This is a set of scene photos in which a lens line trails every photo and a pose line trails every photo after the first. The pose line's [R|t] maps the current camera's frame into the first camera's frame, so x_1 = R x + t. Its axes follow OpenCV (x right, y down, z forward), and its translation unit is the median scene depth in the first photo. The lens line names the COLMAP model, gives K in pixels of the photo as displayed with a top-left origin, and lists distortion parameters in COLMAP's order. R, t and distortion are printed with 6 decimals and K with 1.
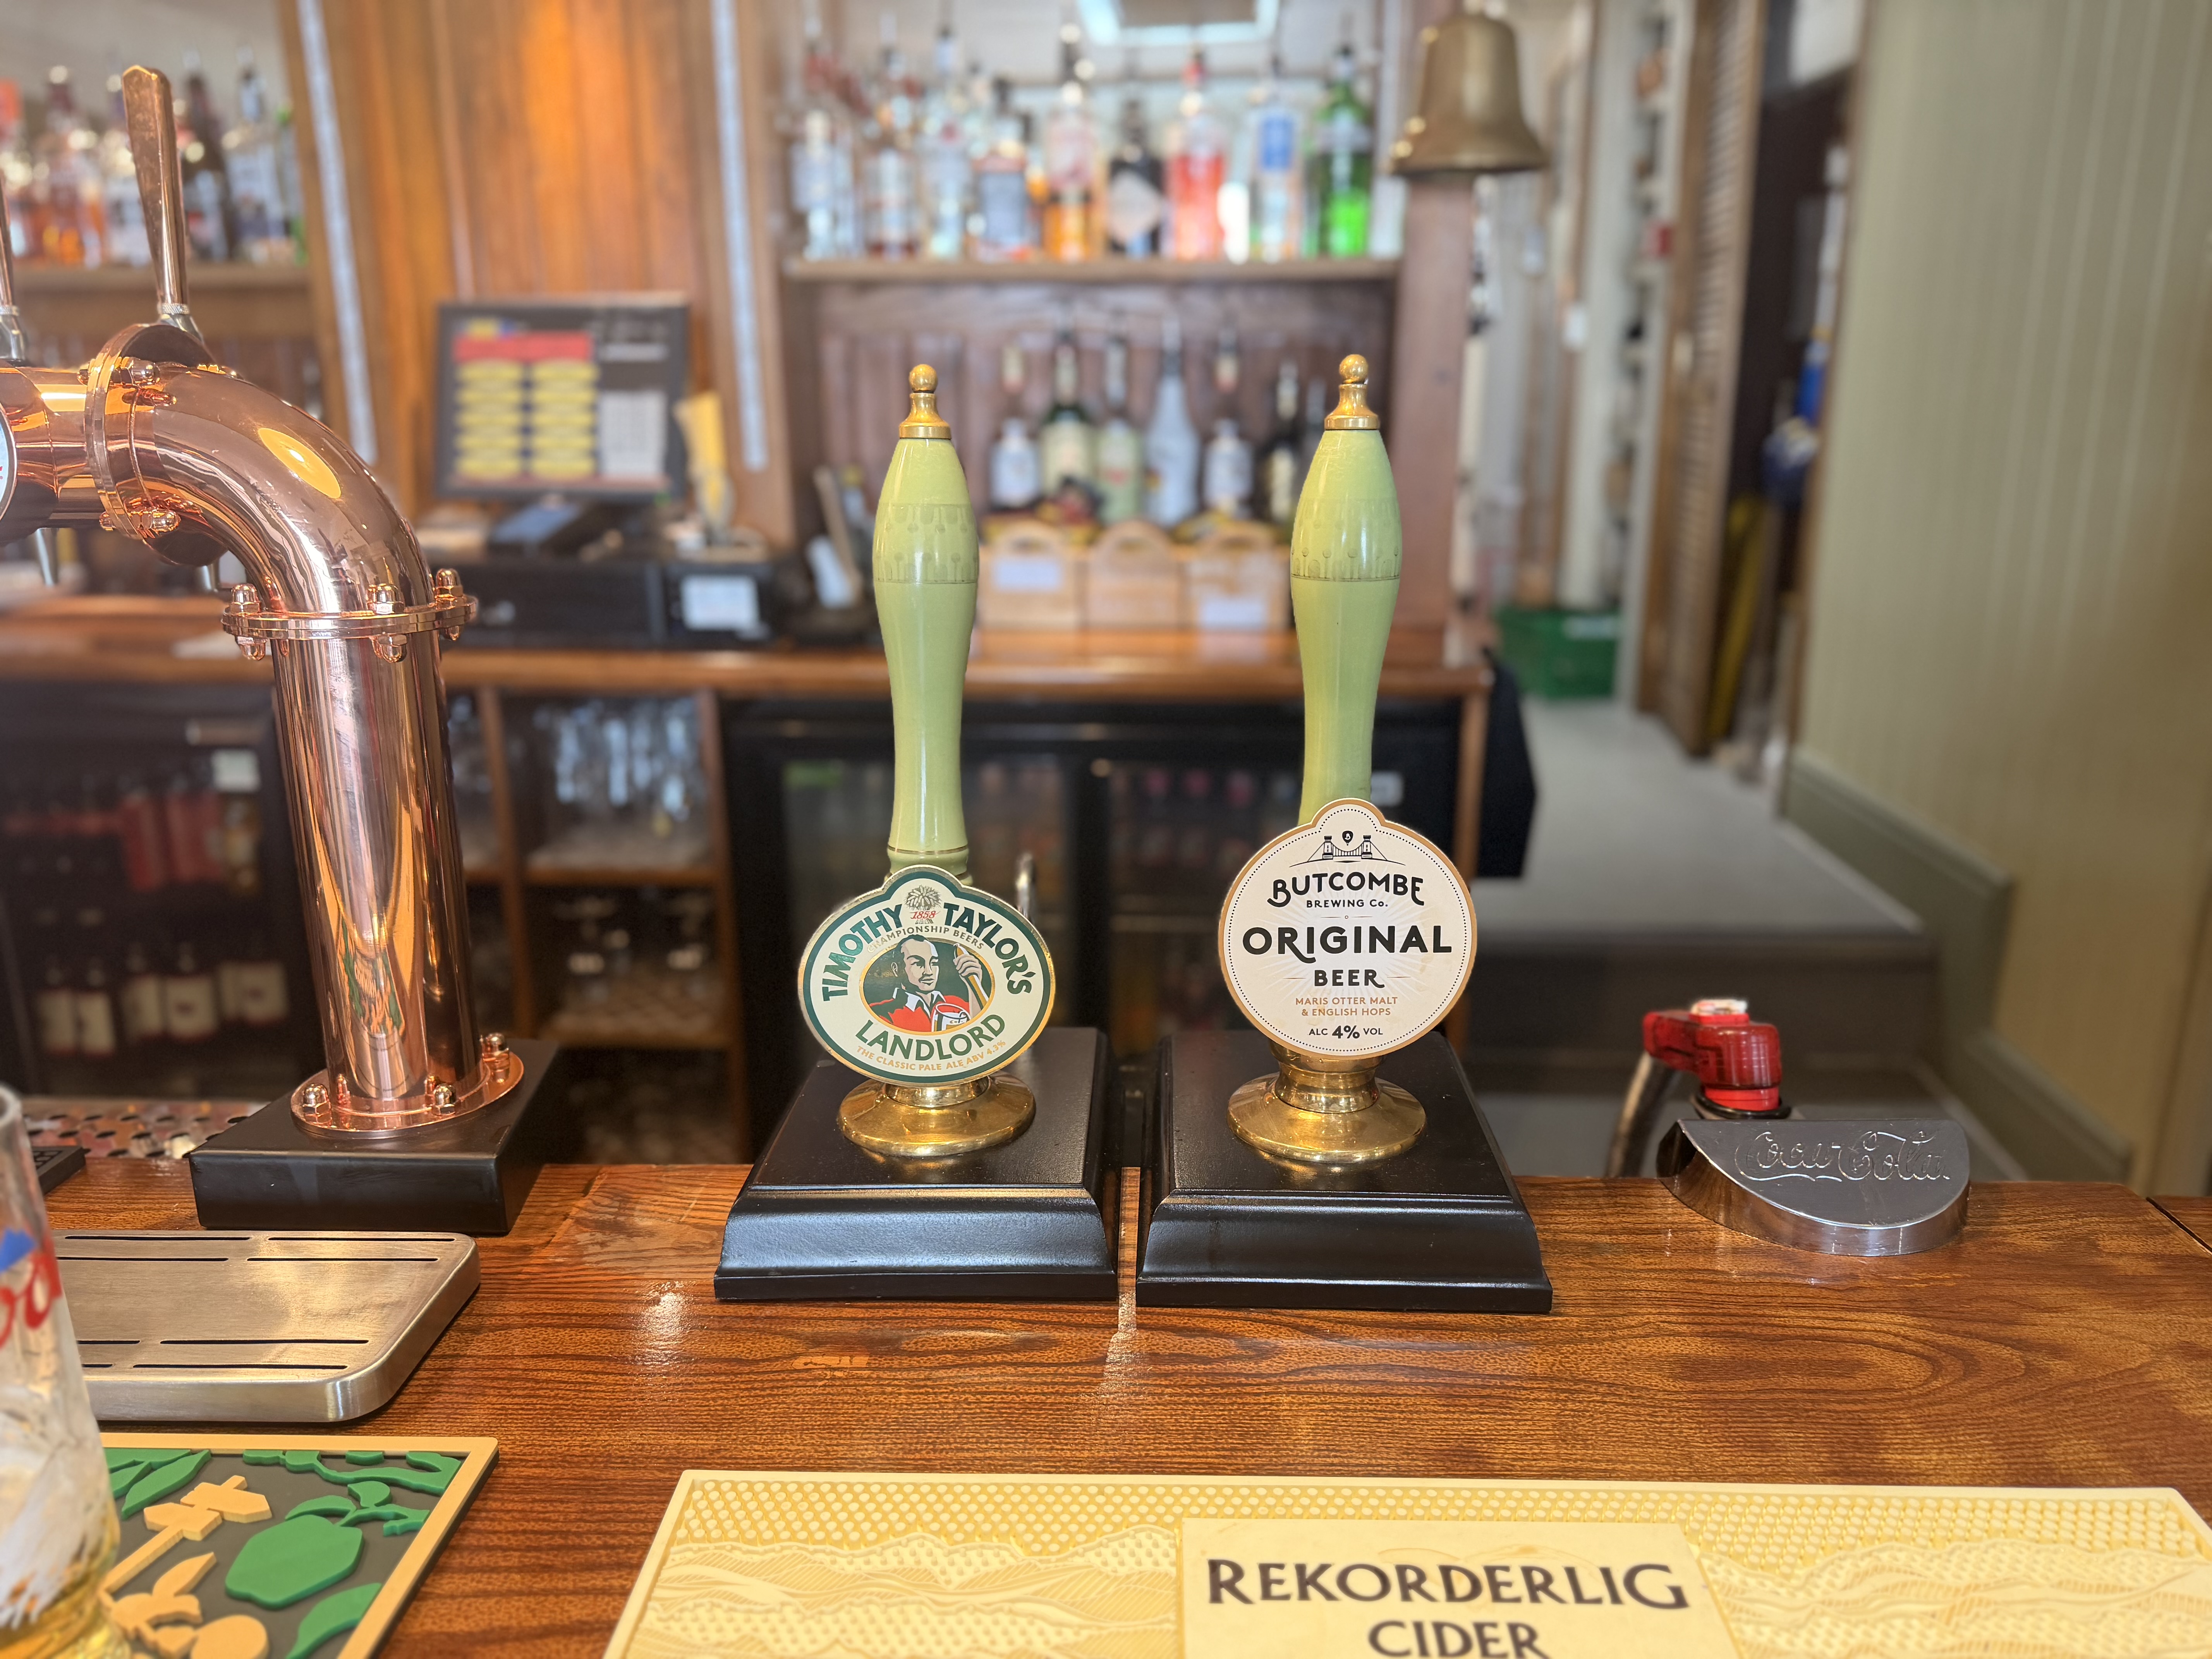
lens RADIAL K [[1570.6, 0, 1106.0], [0, 1570.6, 829.5], [0, 0, 1]] dist [0.003378, -0.061715]
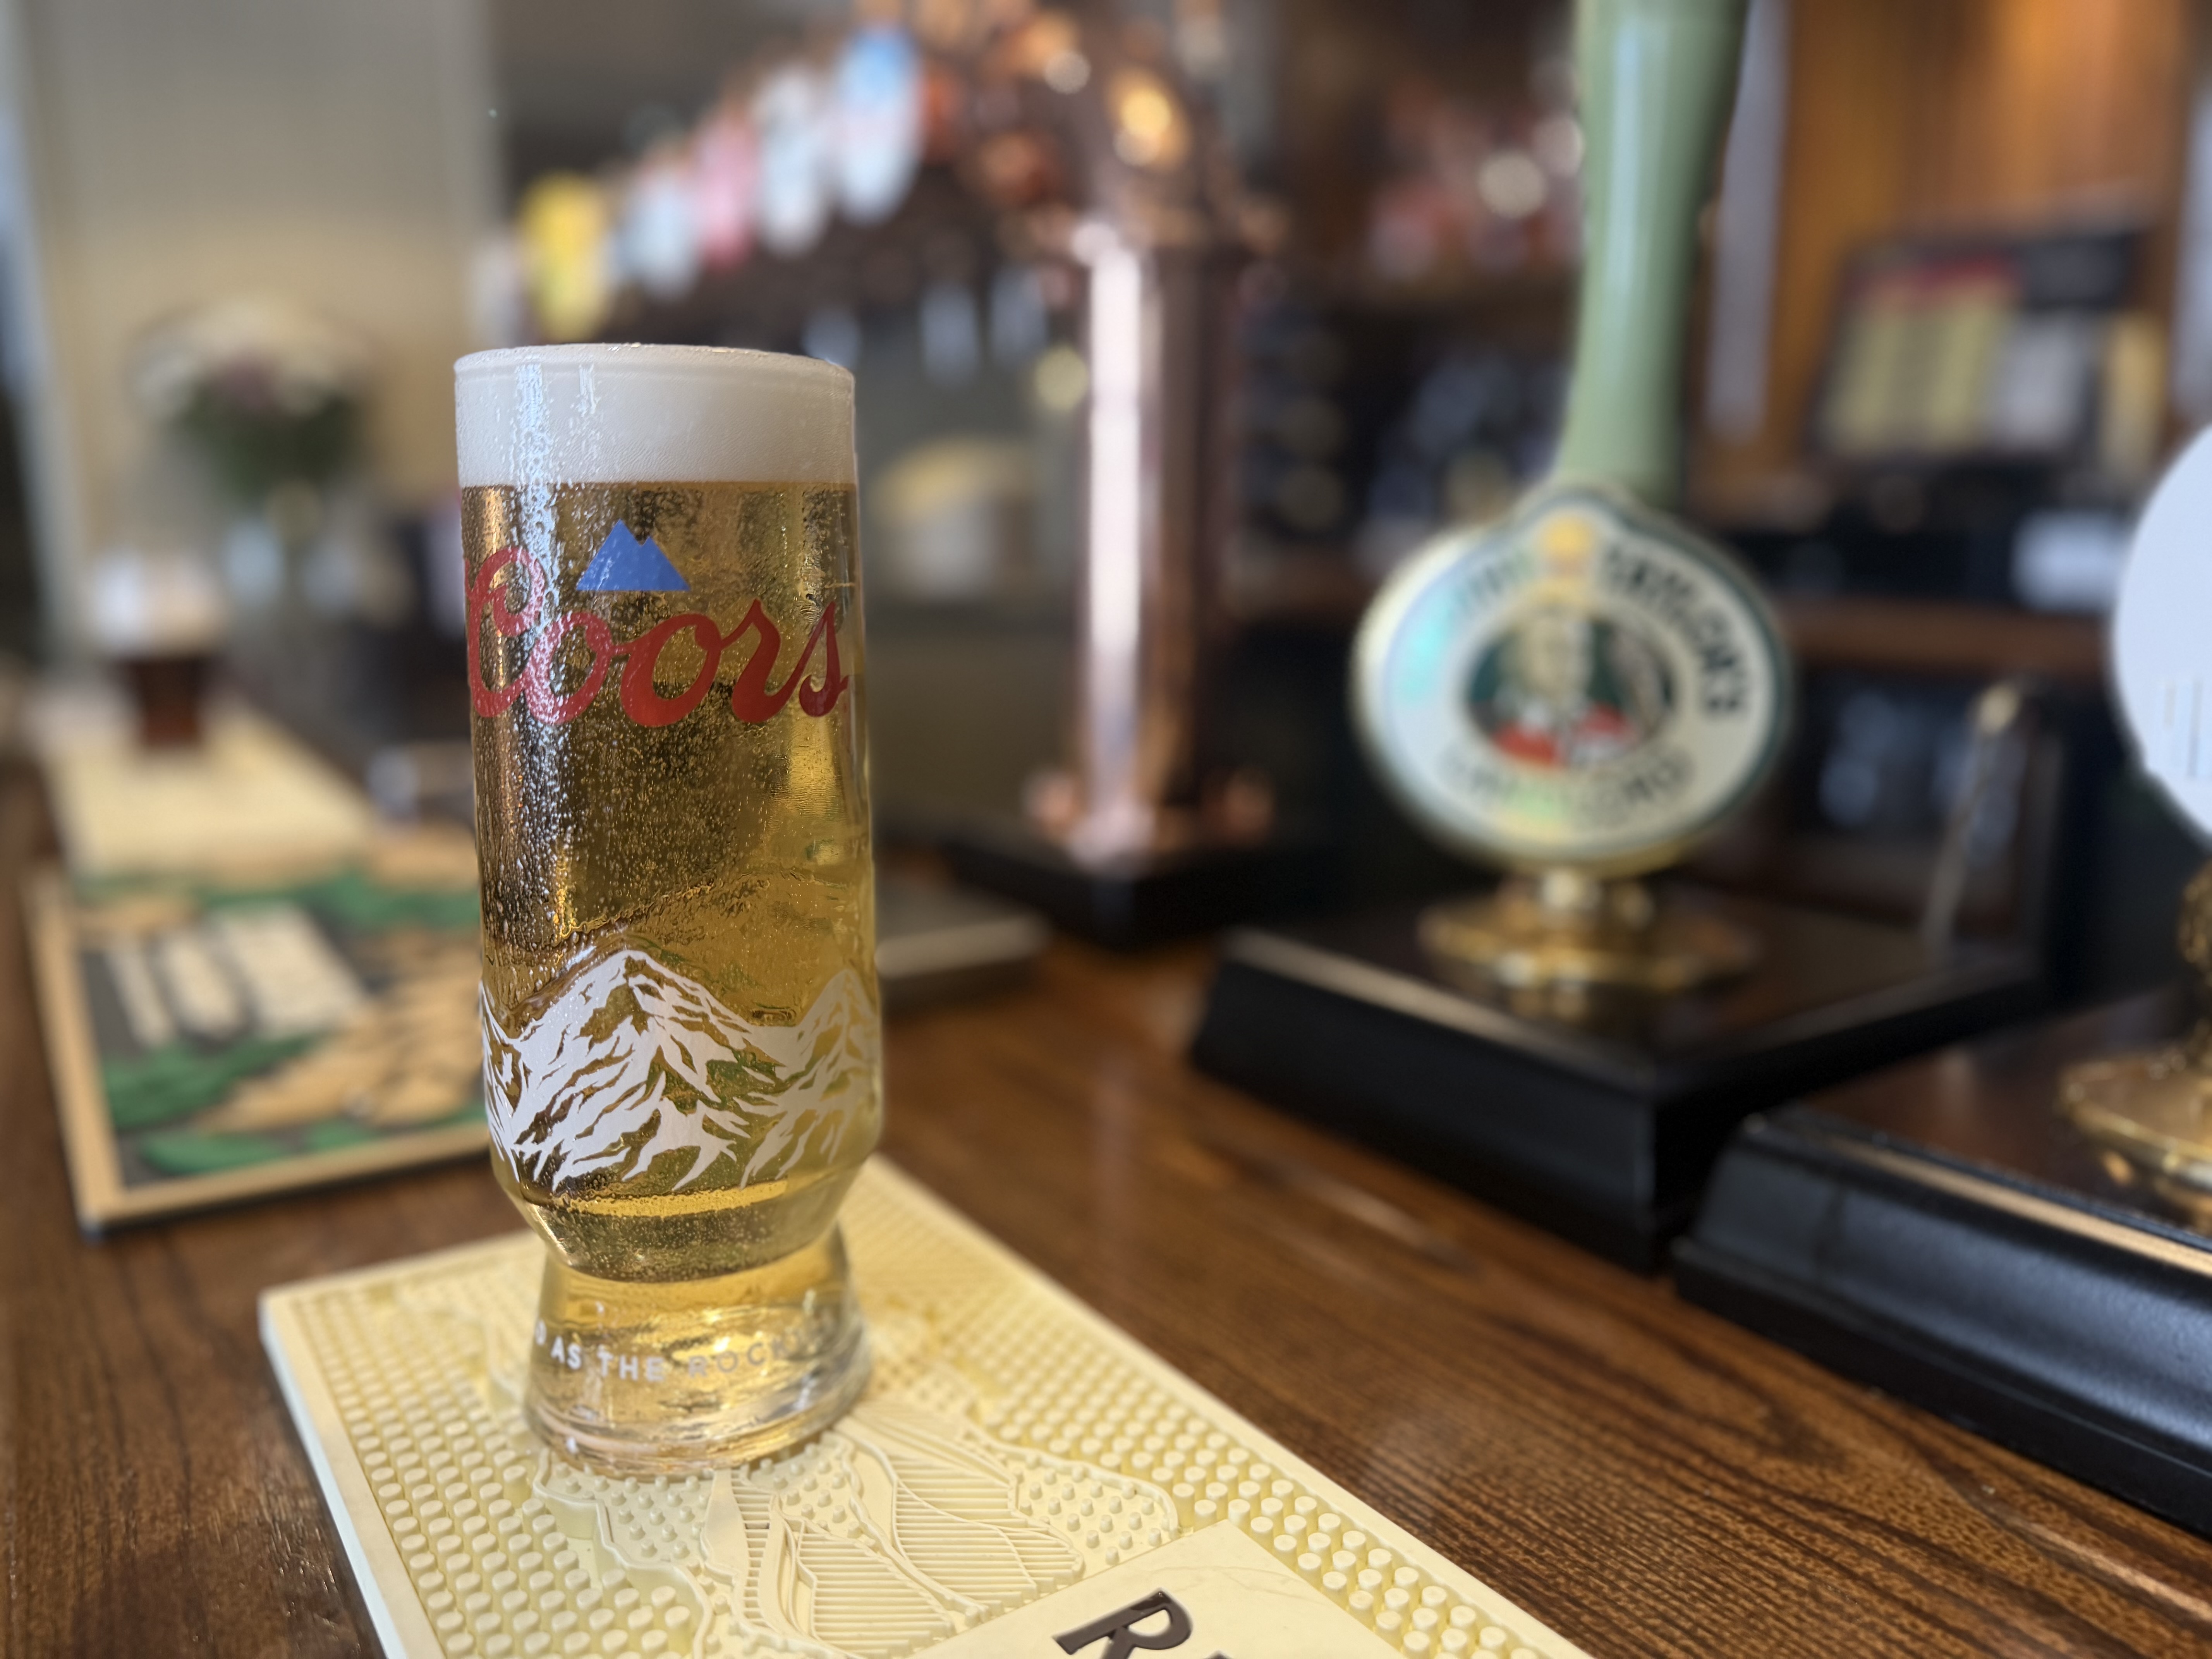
lens RADIAL K [[1593.8, 0, 1106.0], [0, 1593.8, 829.5], [0, 0, 1]] dist [0.016162, -0.068696]
pose [[0.572518, 0.142627, -0.807391, 0.110753], [-0.224717, 0.974340, 0.012773, 0.069881], [0.788496, 0.174122, 0.589878, 0.193650]]
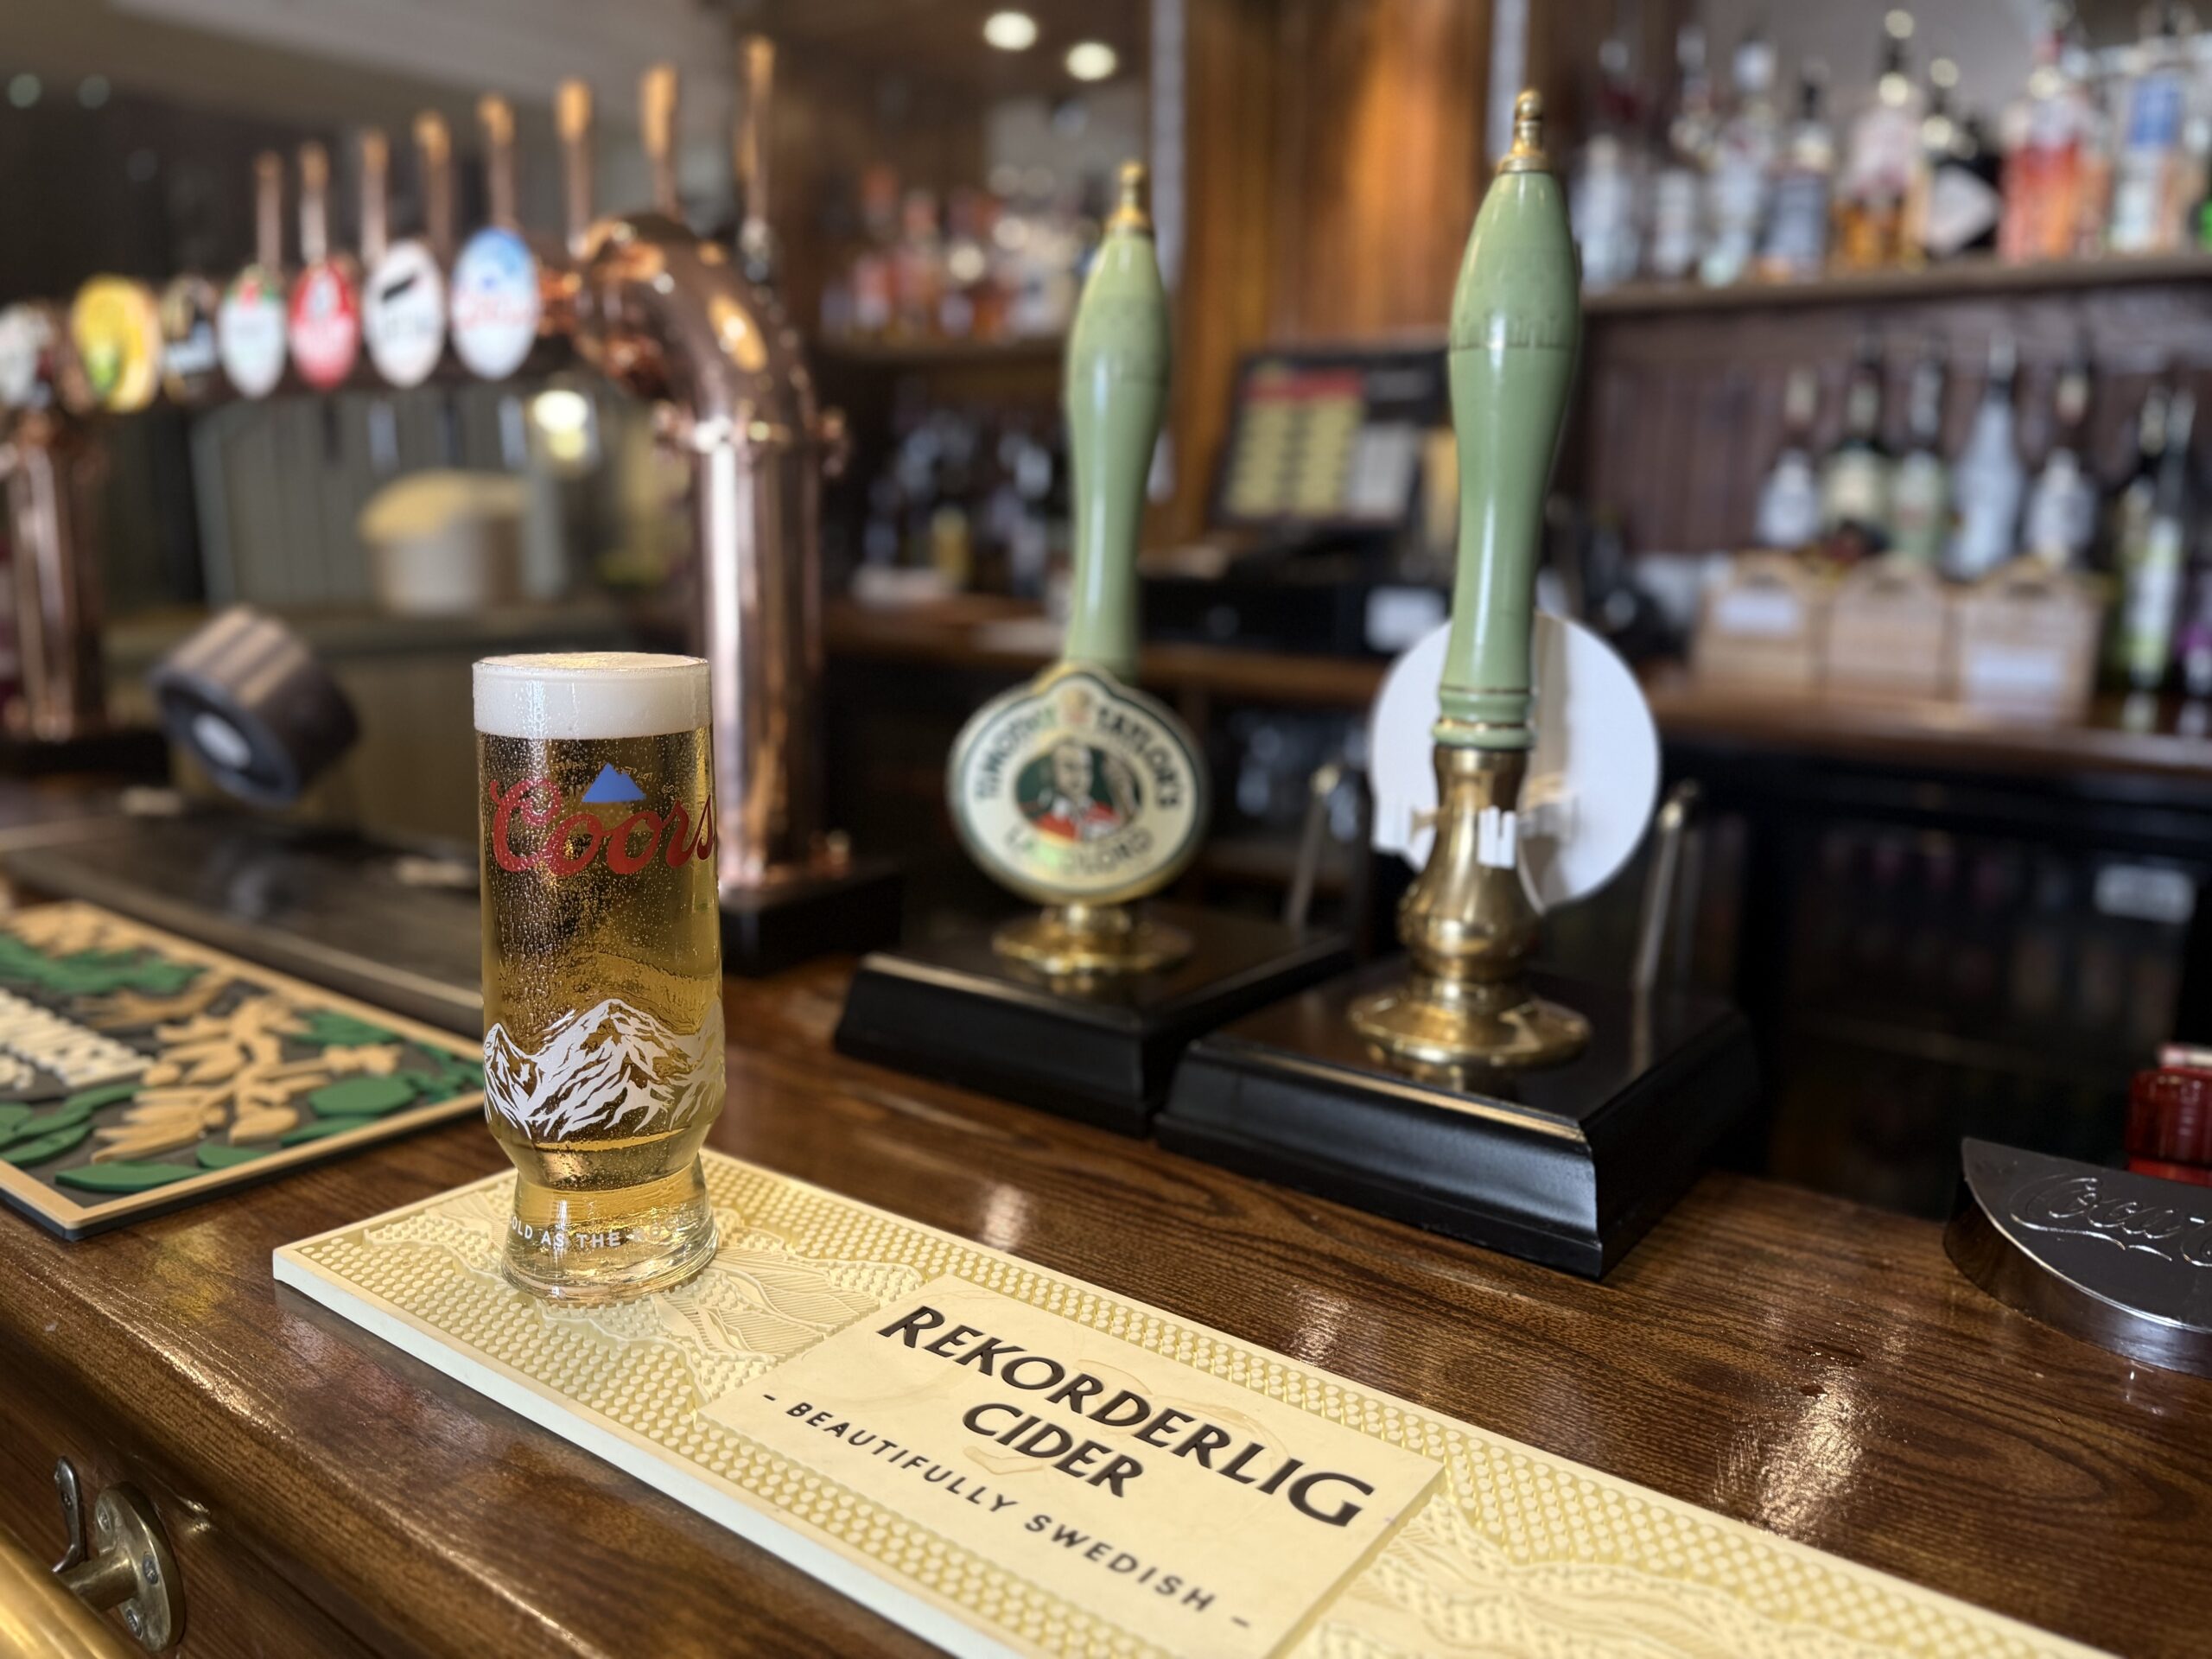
lens RADIAL K [[1593.8, 0, 1106.0], [0, 1593.8, 829.5], [0, 0, 1]] dist [0.016162, -0.068696]
pose [[0.811945, 0.118343, -0.571612, 0.179373], [-0.176058, 0.983280, -0.046509, 0.063043], [0.556551, 0.138400, 0.819205, 0.078204]]
